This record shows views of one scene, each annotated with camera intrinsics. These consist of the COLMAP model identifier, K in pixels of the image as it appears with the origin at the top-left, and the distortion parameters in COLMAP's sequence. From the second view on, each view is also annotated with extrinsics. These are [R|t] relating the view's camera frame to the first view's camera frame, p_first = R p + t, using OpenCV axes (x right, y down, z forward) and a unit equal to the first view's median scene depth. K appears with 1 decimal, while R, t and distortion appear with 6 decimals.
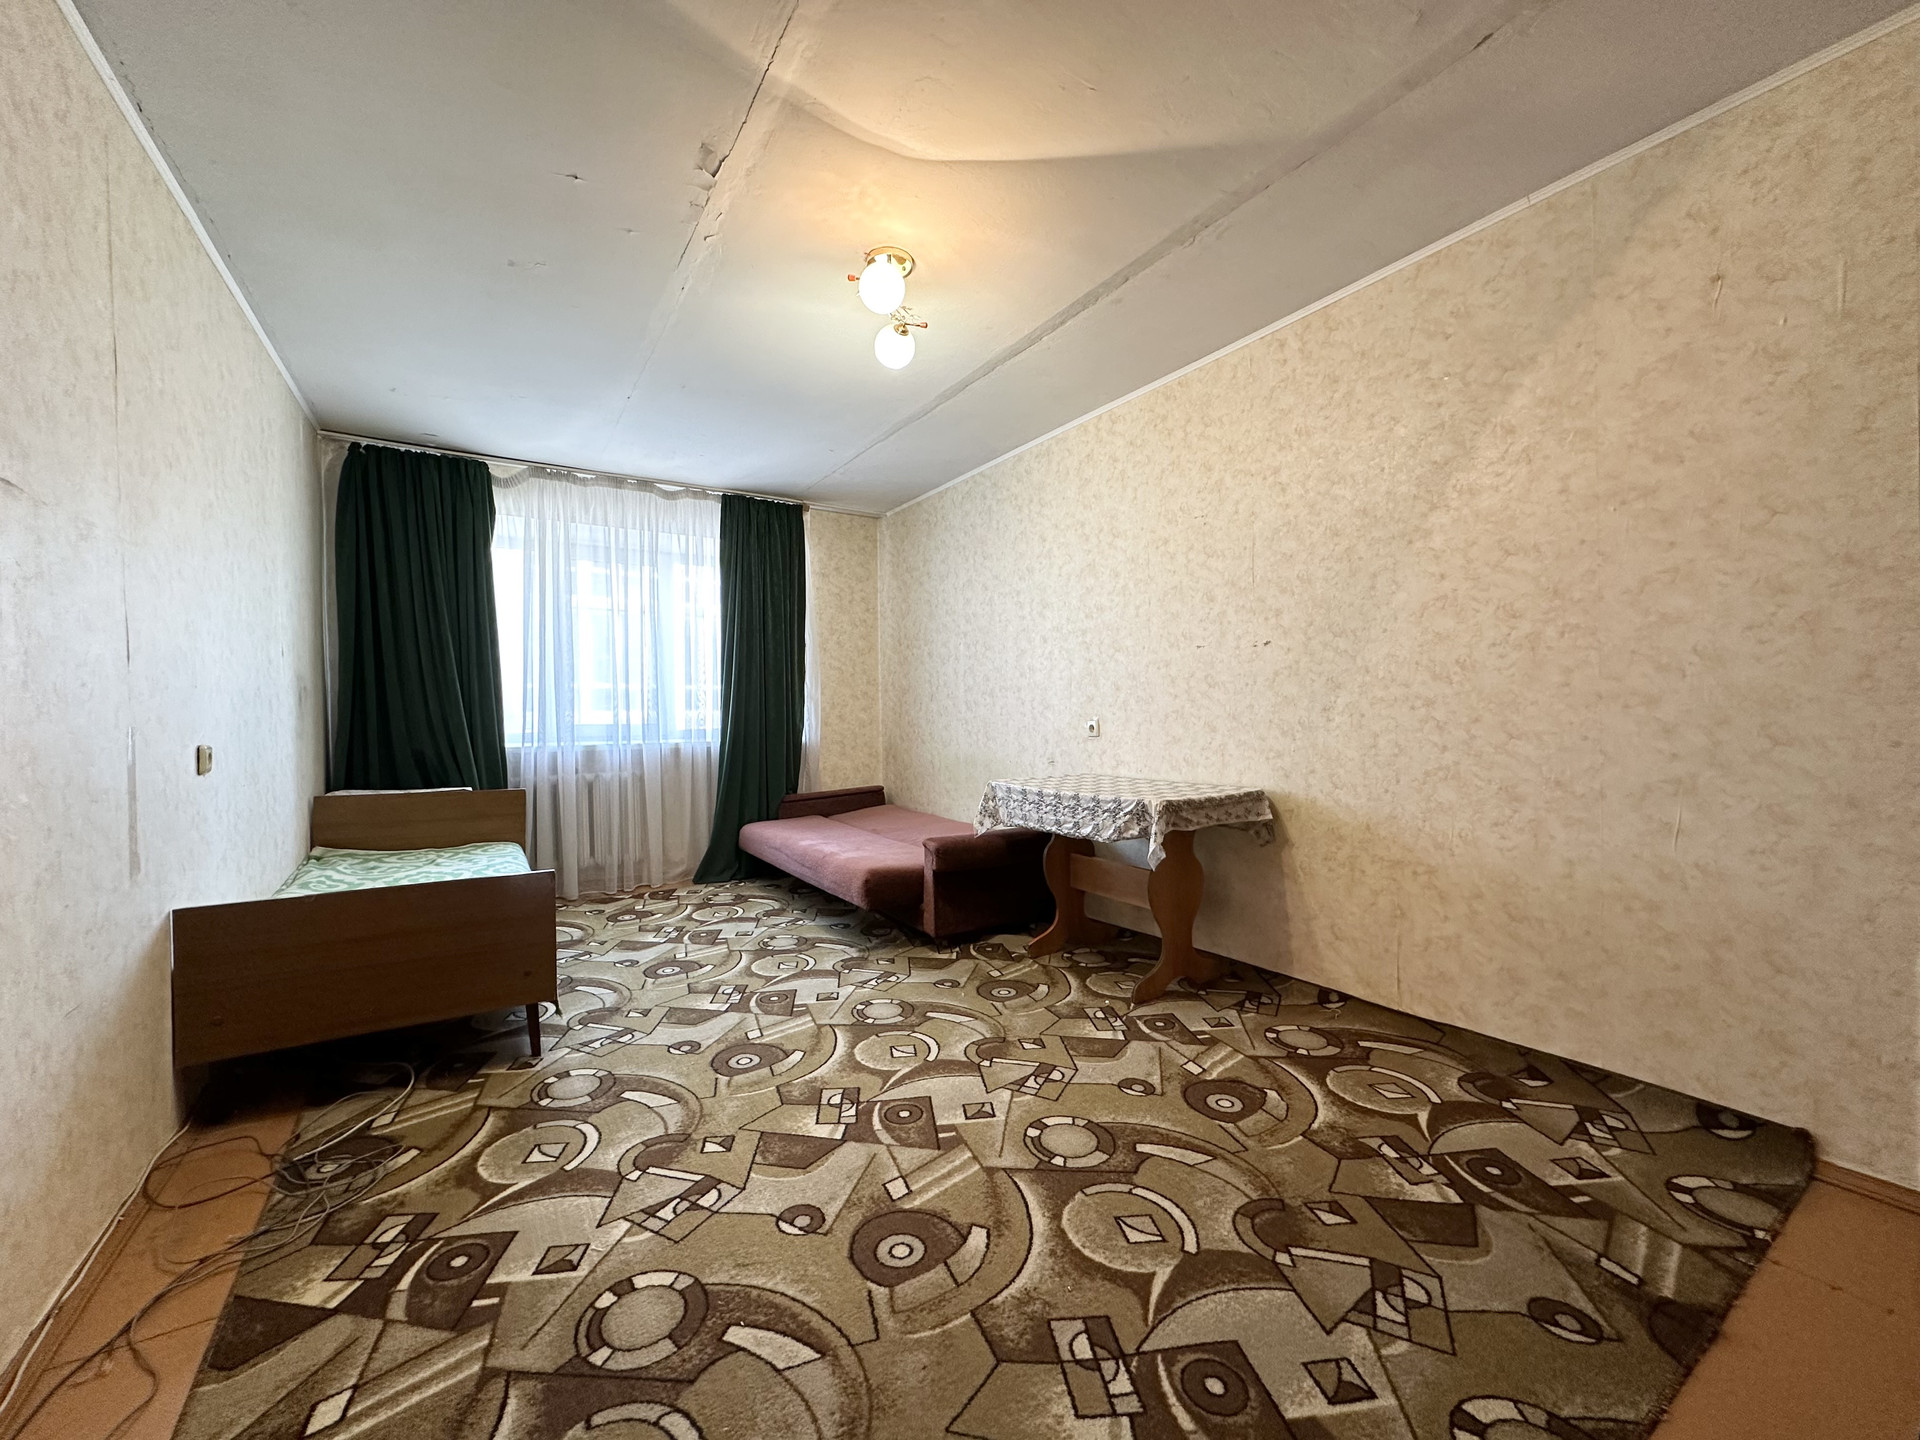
lens RADIAL K [[771.8, 0, 967.1], [0, 771.8, 726.0], [0, 0, 1]] dist [-0.000751, 0.001066]
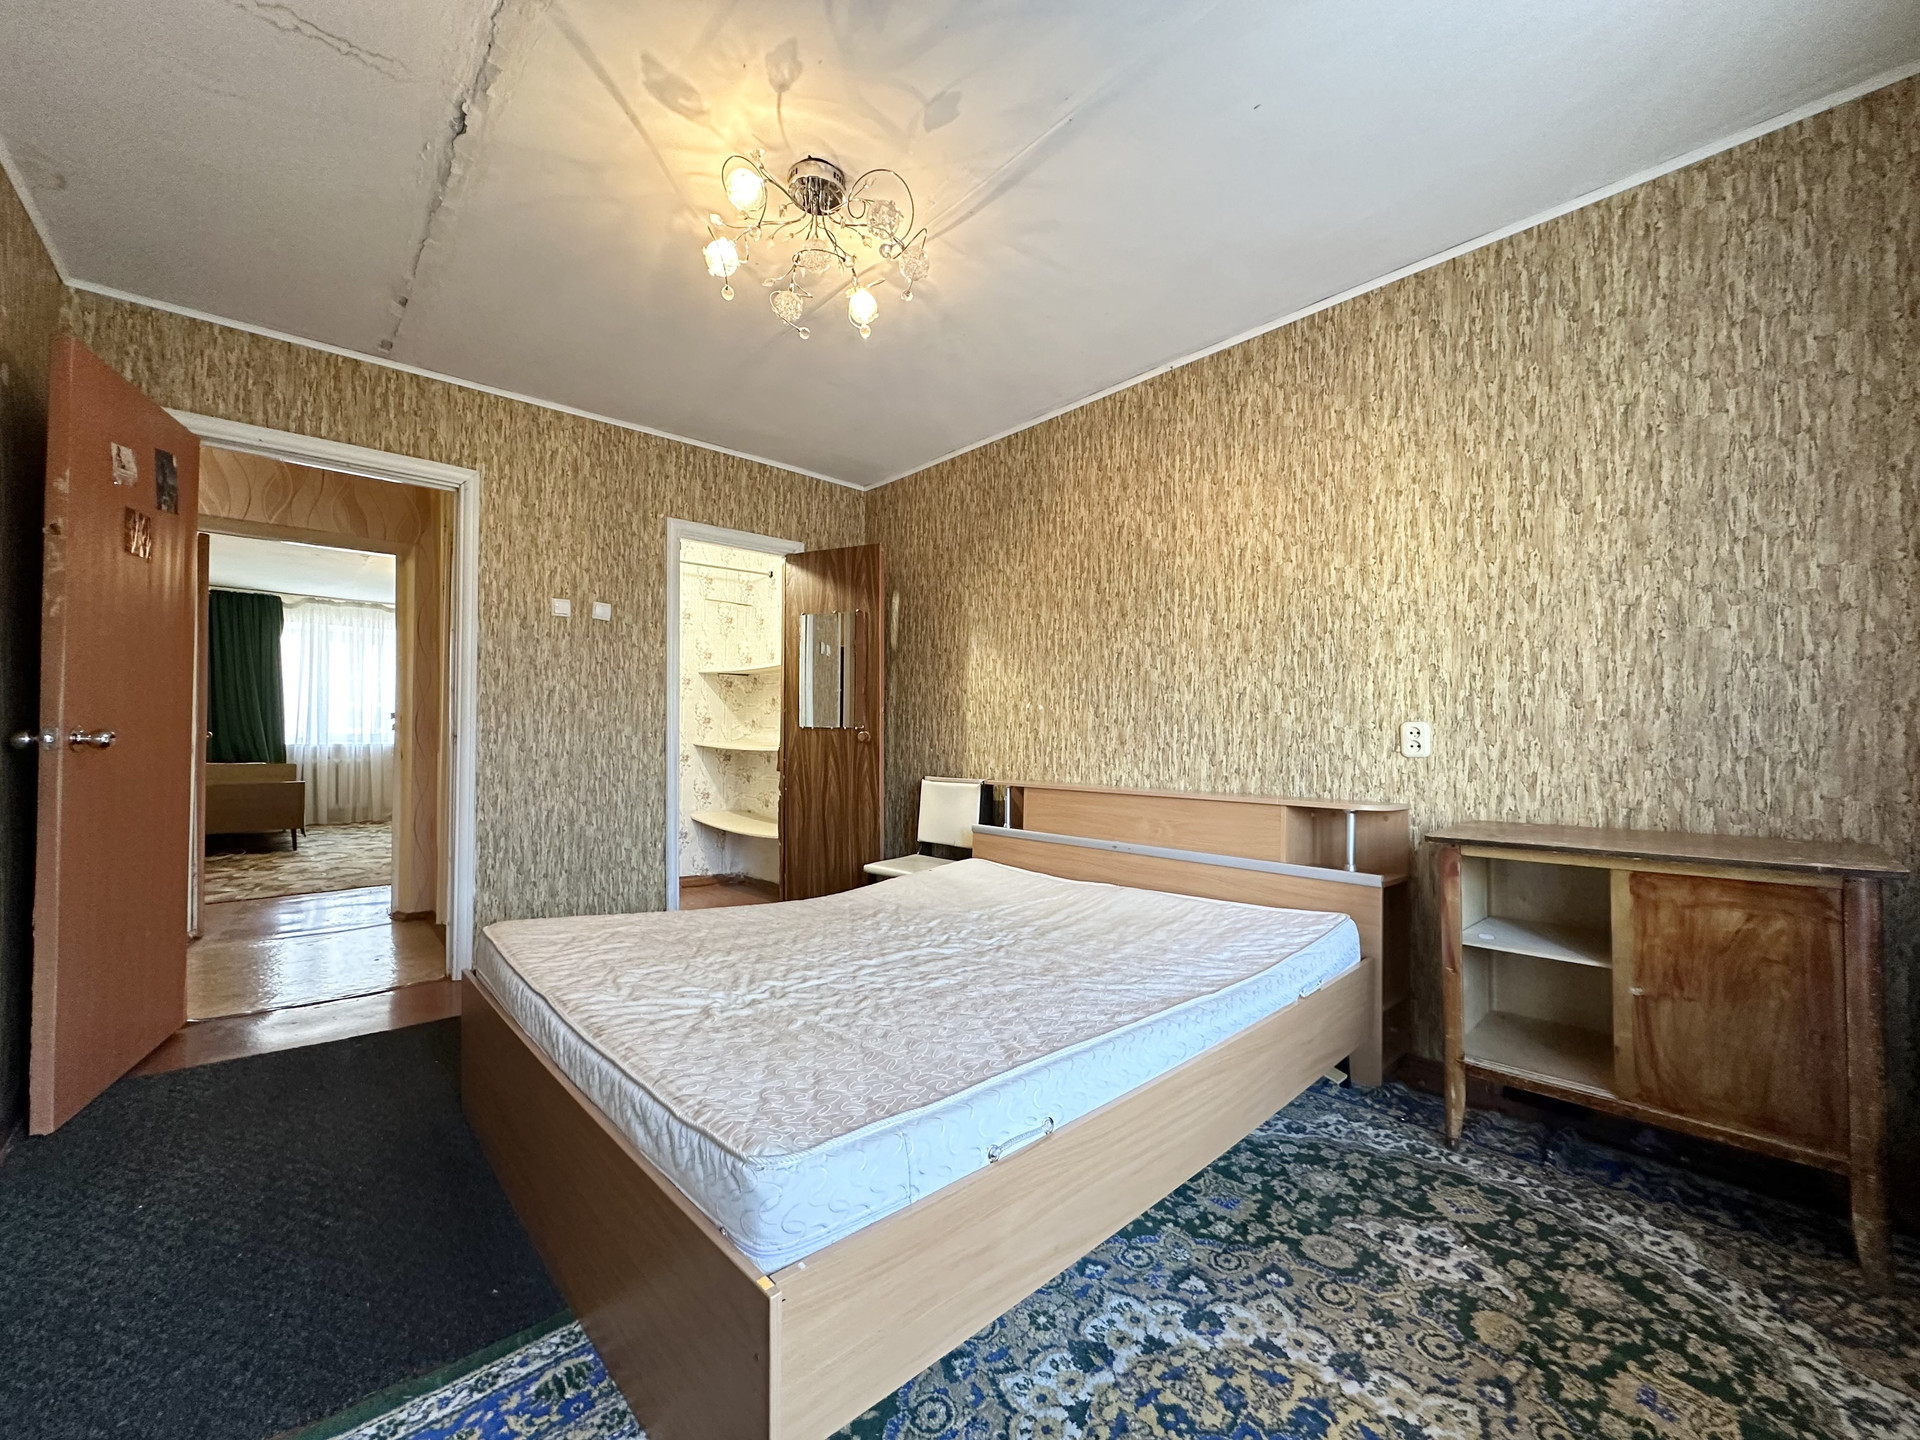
lens RADIAL K [[771.8, 0, 968.1], [0, 771.8, 719.8], [0, 0, 1]] dist [-0.000751, 0.001066]
pose [[0.970241, 0.027541, 0.240571, 0.562312], [-0.026516, 0.999620, -0.007499, -0.061117], [-0.240686, 0.000897, 0.970603, -1.224814]]
